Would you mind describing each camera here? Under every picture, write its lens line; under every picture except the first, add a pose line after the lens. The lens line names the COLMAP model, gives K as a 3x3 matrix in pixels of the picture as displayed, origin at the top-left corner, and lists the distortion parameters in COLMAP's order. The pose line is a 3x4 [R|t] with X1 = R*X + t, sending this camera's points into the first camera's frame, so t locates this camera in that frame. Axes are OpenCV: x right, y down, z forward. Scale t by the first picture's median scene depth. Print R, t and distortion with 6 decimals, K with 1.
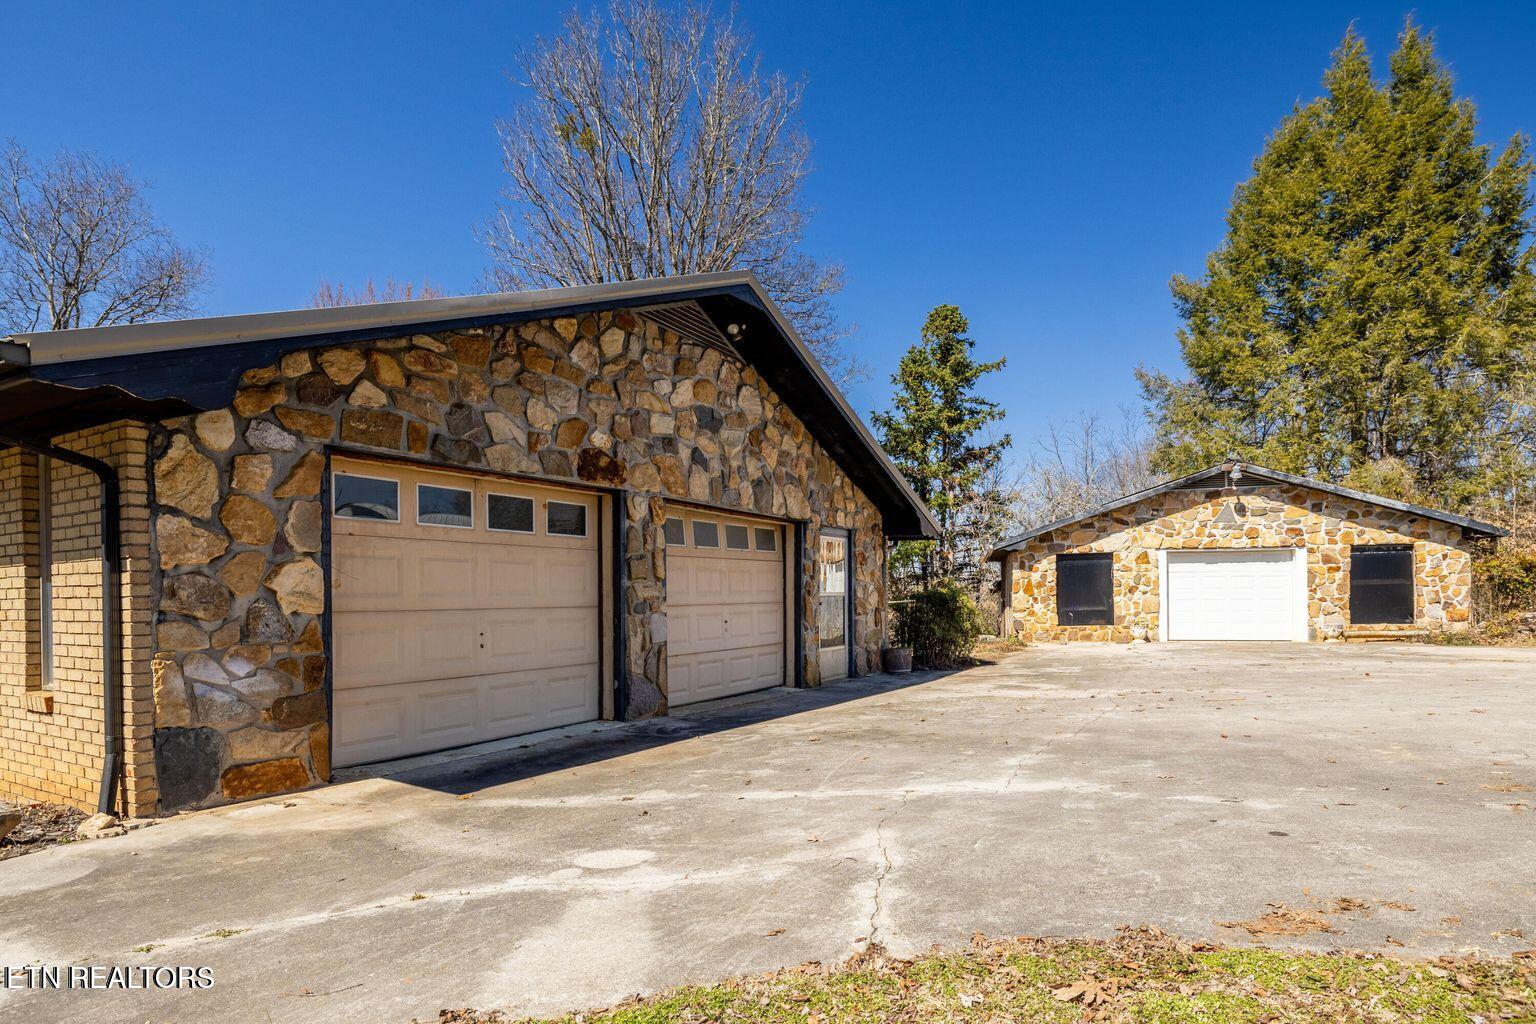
lens RADIAL K [[814.2, 0, 788.4], [0, 814.2, 597.7], [0, 0, 1]] dist [-0.001876, 0.000705]
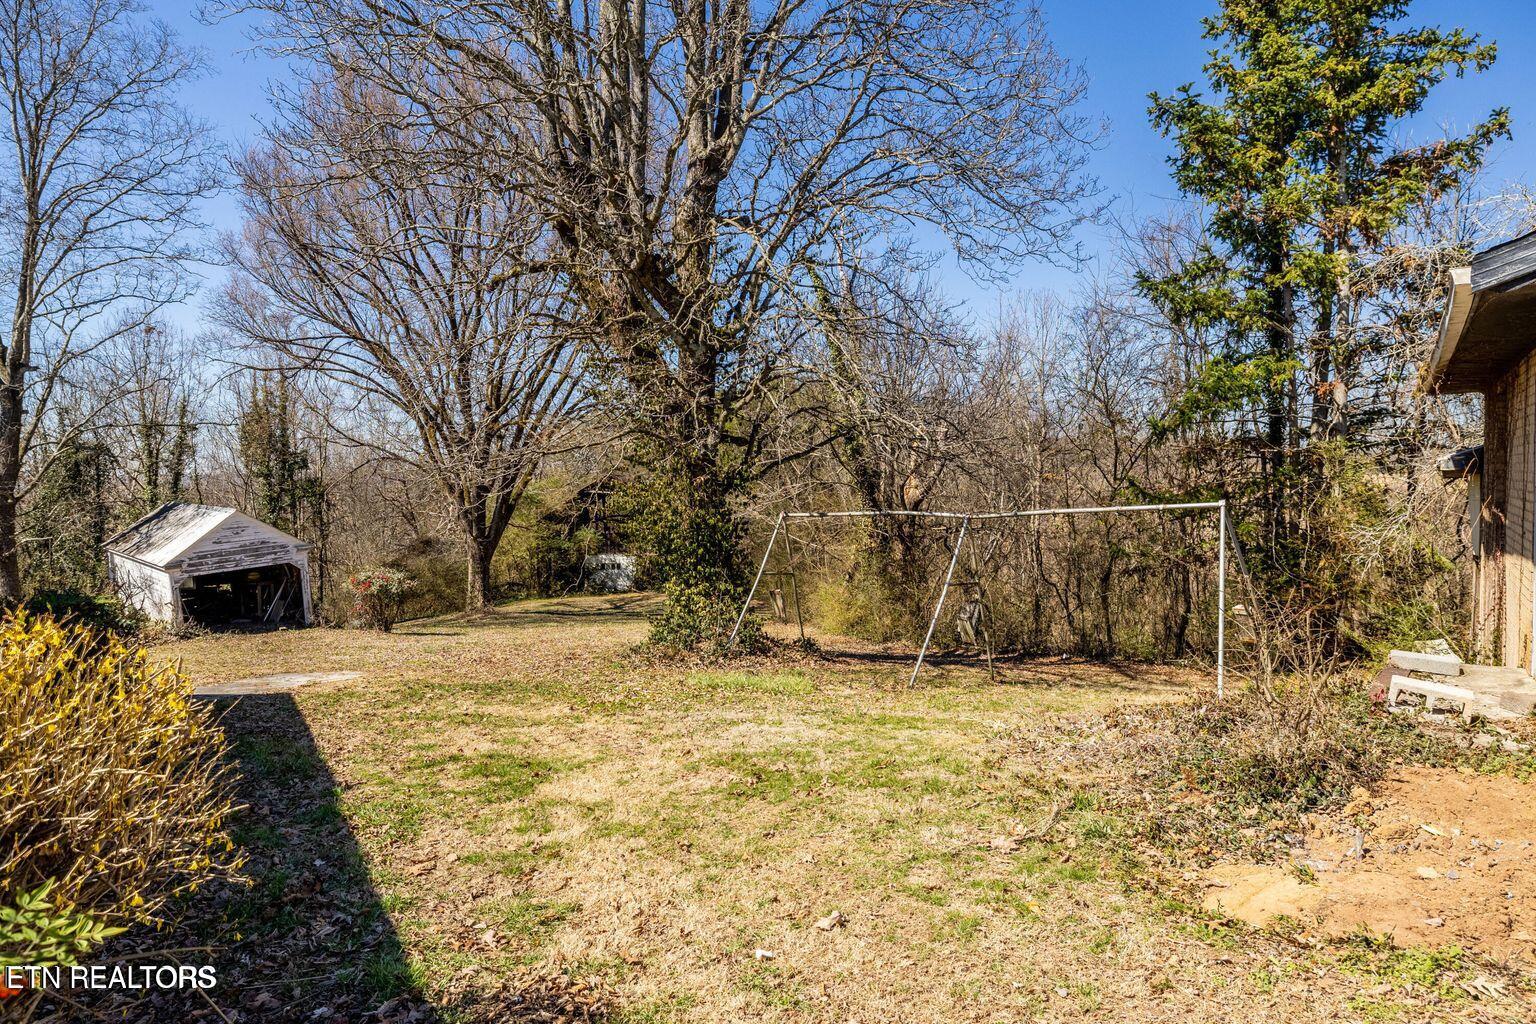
lens RADIAL K [[917.0, 0, 757.4], [0, 917.0, 510.9], [0, 0, 1]] dist [-0.006171, 0.002666]
pose [[0.919469, 0.013261, -0.392938, 0.439152], [-0.002567, 0.999612, 0.027729, 0.003155], [0.393153, -0.024487, 0.919147, 1.727723]]
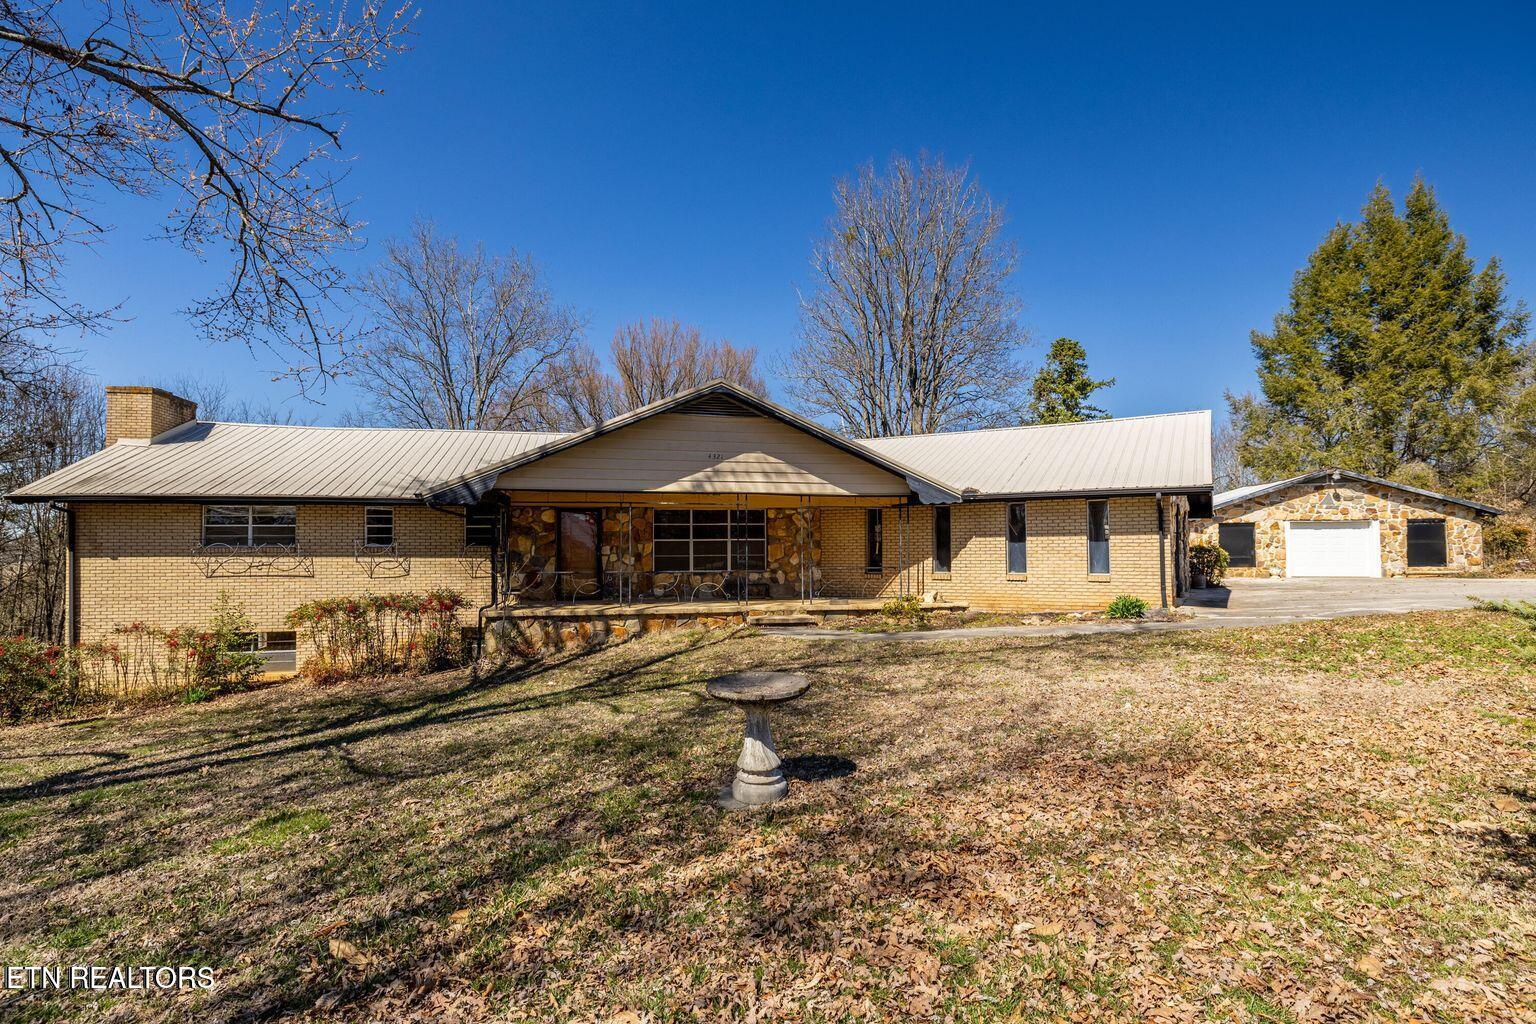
lens RADIAL K [[762.6, 0, 761.9], [0, 762.6, 525.8], [0, 0, 1]] dist [-0.004832, 0.000651]
pose [[0.999954, 0.003725, -0.008877, -1.357393], [-0.004028, 0.999402, -0.034351, 0.016797], [0.008744, 0.034385, 0.999370, -1.243808]]
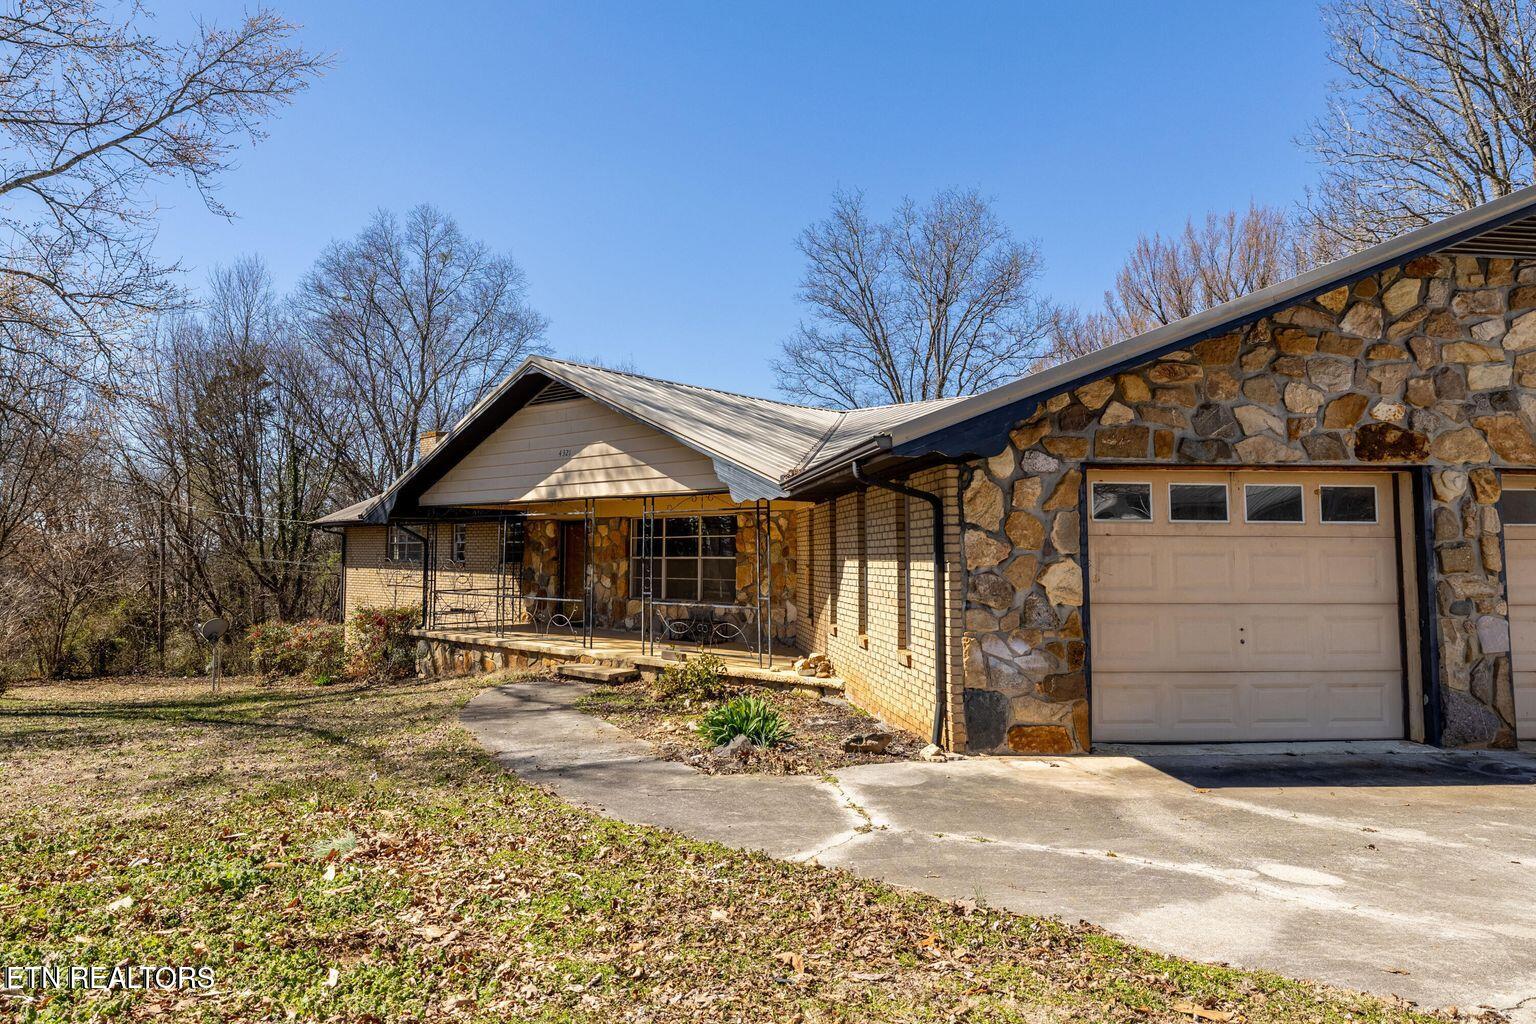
lens RADIAL K [[917.0, 0, 725.9], [0, 917.0, 482.2], [0, 0, 1]] dist [-0.006171, 0.002666]
pose [[0.573911, -0.053834, -0.817146, 0.143485], [-0.012048, 0.997174, -0.074156, -0.034668], [0.818829, 0.052404, 0.571641, -0.120500]]
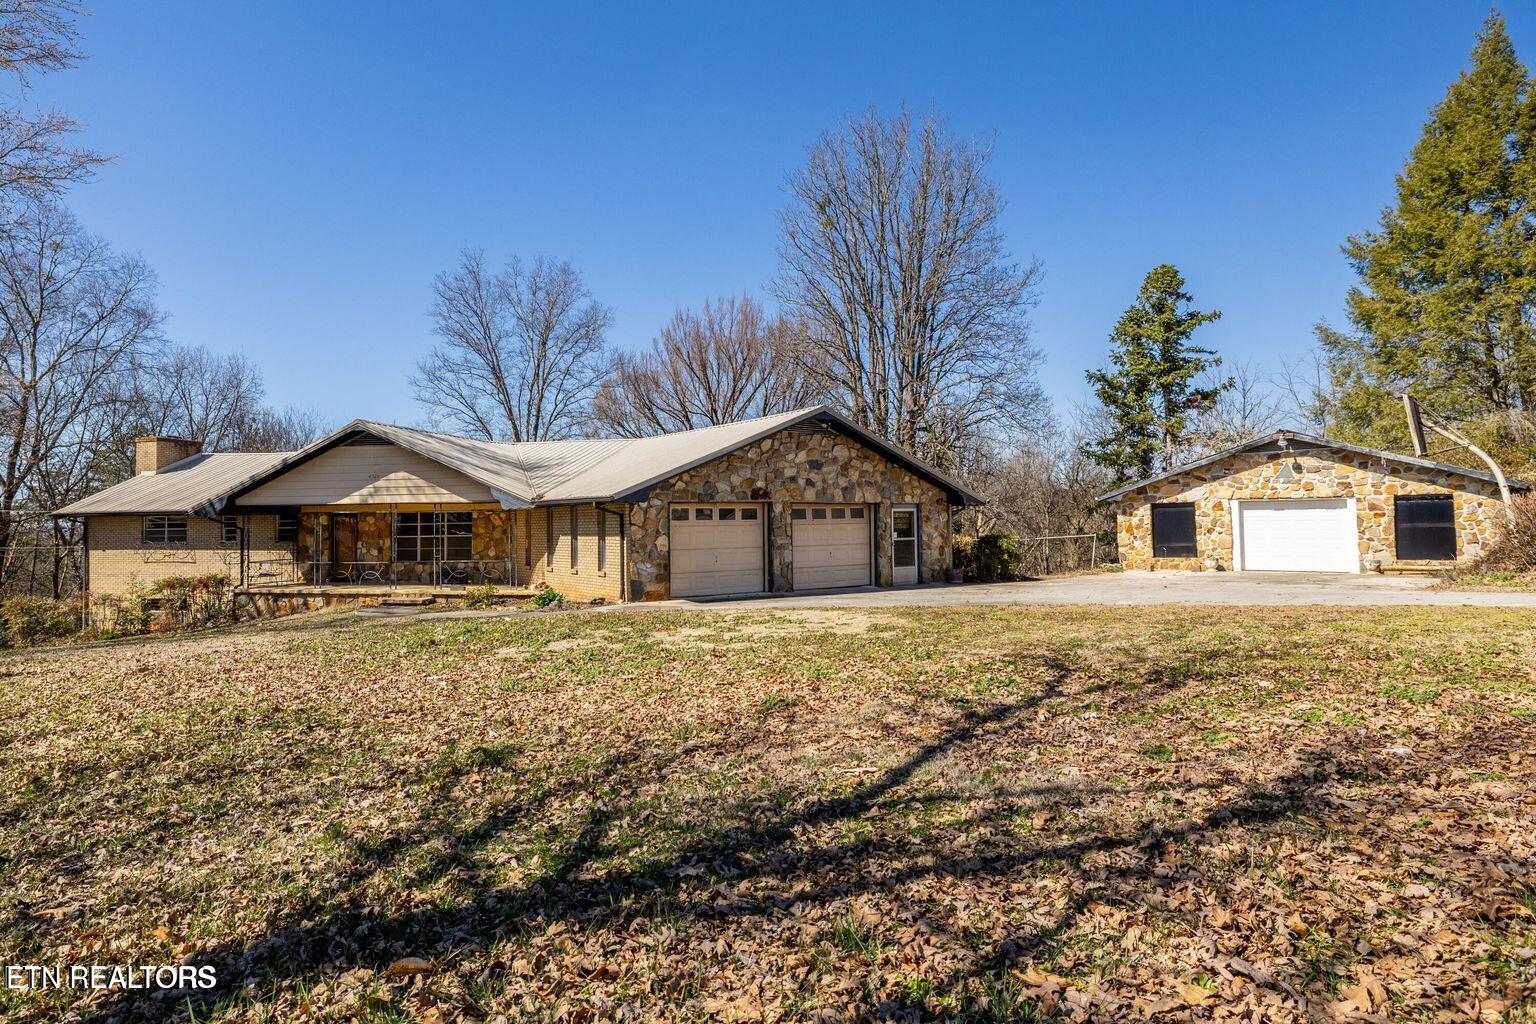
lens RADIAL K [[886.9, 0, 732.4], [0, 886.9, 483.1], [0, 0, 1]] dist [-0.000226, 0.003576]
pose [[0.895894, -0.022885, -0.443678, 0.873319], [0.004427, 0.999083, -0.042594, -0.068061], [0.444245, 0.036195, 0.895174, -1.461381]]
